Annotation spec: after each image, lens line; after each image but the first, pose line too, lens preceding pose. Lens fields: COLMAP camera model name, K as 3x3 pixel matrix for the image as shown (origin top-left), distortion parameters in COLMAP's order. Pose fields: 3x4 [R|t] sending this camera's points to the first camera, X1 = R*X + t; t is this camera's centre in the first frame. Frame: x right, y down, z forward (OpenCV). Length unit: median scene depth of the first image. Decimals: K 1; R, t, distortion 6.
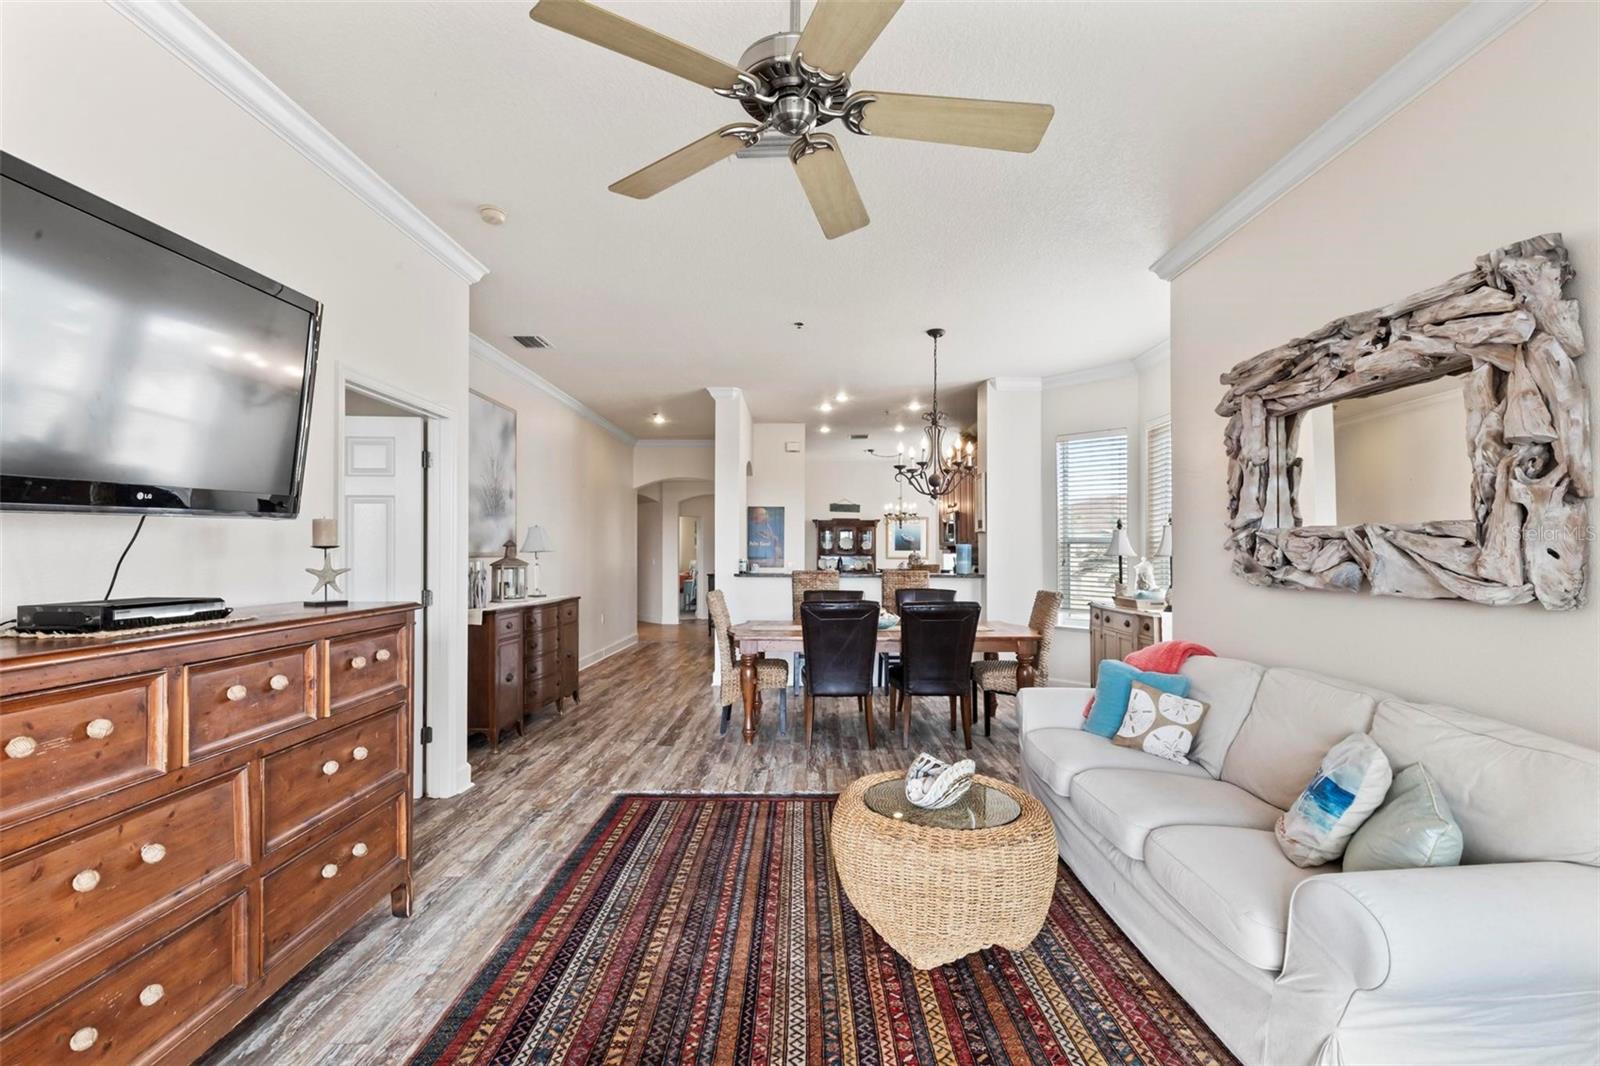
lens RADIAL K [[700.5, 0, 799.9], [0, 700.5, 548.0], [0, 0, 1]] dist [0.000148, -0.000076]
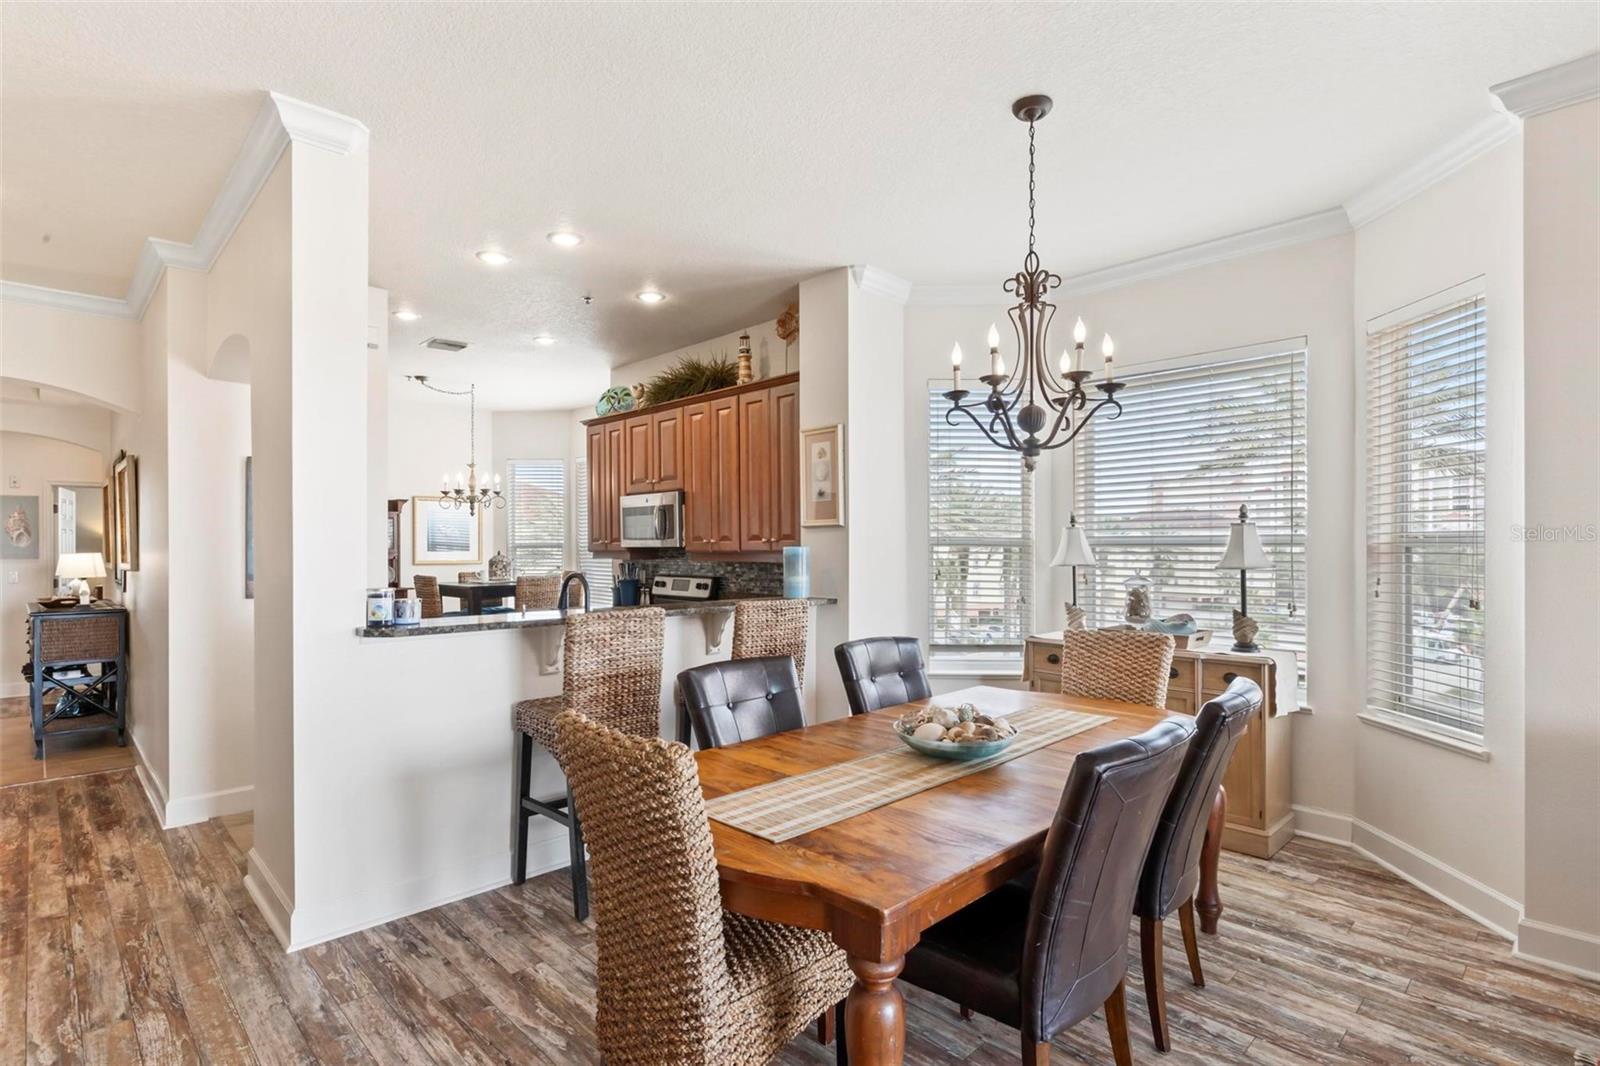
lens RADIAL K [[788.0, 0, 800.0], [0, 788.0, 533.0], [0, 0, 1]] dist [-0.001636, 0.000702]
pose [[0.709558, 0.006205, 0.704620, -0.218961], [0.001728, 0.999943, -0.010546, -0.008940], [-0.704645, 0.008701, 0.709507, 0.545066]]
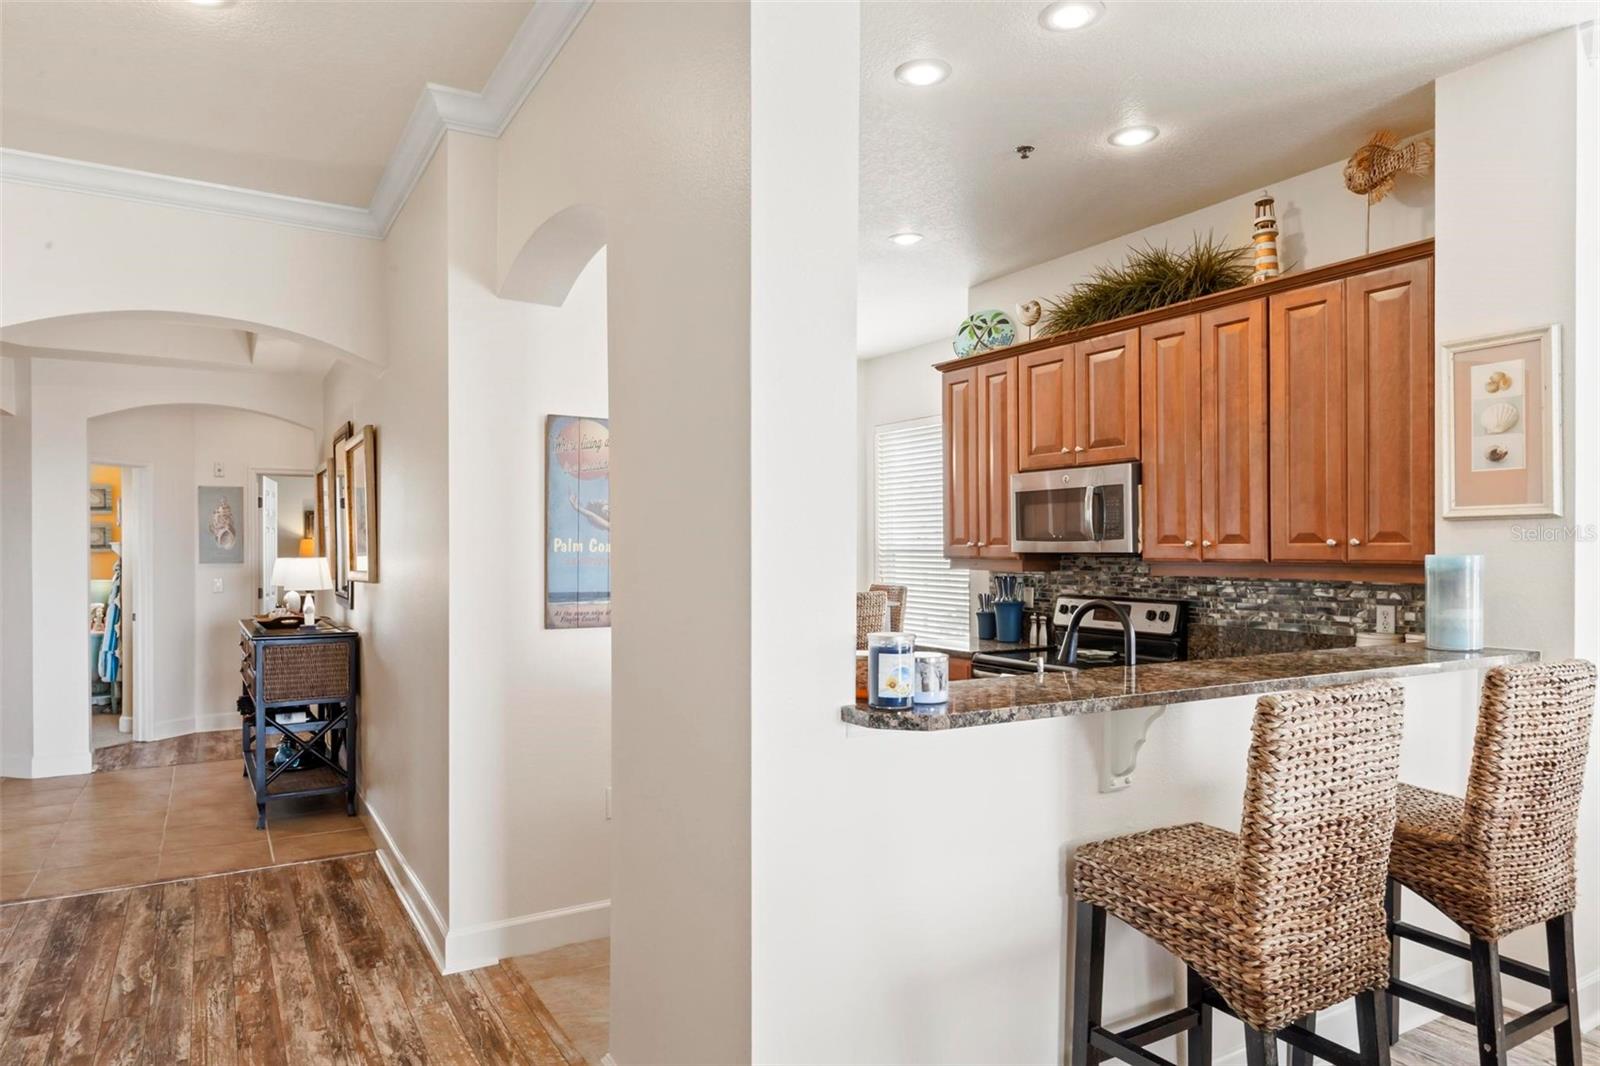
lens RADIAL K [[985.6, 0, 800.0], [0, 985.6, 533.0], [0, 0, 1]] dist [0.003431, -0.000872]
pose [[0.852412, 0.005706, 0.522839, -0.247335], [-0.000267, 0.999945, -0.010478, -0.009426], [-0.522870, 0.008792, 0.852367, 0.788382]]
